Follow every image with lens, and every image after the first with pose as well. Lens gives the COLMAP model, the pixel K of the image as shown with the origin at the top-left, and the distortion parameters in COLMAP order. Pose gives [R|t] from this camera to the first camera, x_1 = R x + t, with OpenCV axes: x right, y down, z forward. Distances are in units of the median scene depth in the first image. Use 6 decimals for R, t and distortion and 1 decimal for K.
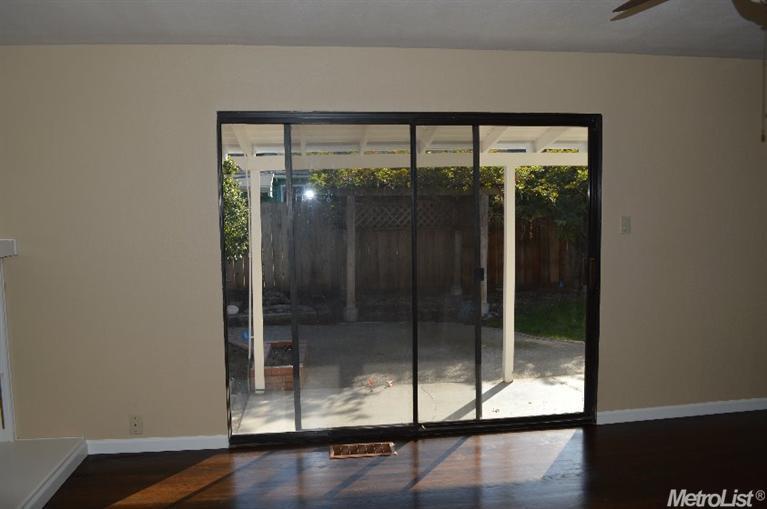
lens RADIAL K [[637.1, 0, 383.5], [0, 637.1, 254.5], [0, 0, 1]] dist [-0.002261, -0.002885]
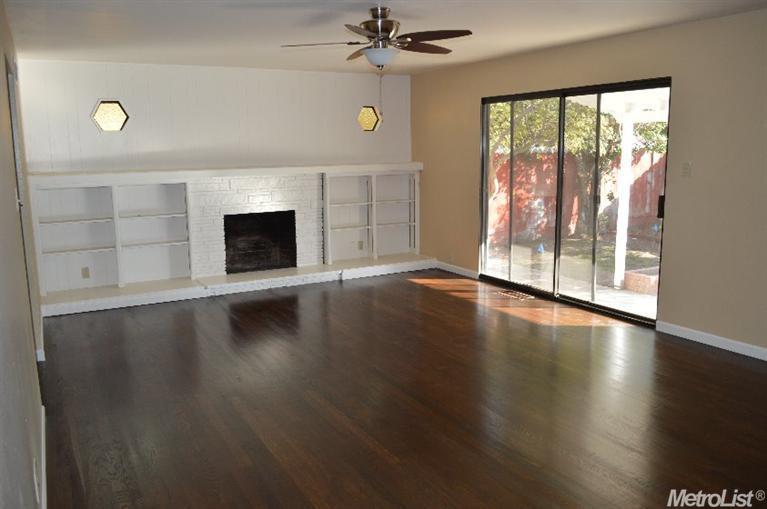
lens RADIAL K [[637.1, 0, 383.5], [0, 637.1, 254.5], [0, 0, 1]] dist [-0.002261, -0.002885]
pose [[0.359140, 0.167193, -0.918186, 1.368317], [-0.078715, 0.985744, 0.148706, -0.025049], [0.929958, 0.018868, 0.367180, 0.048034]]
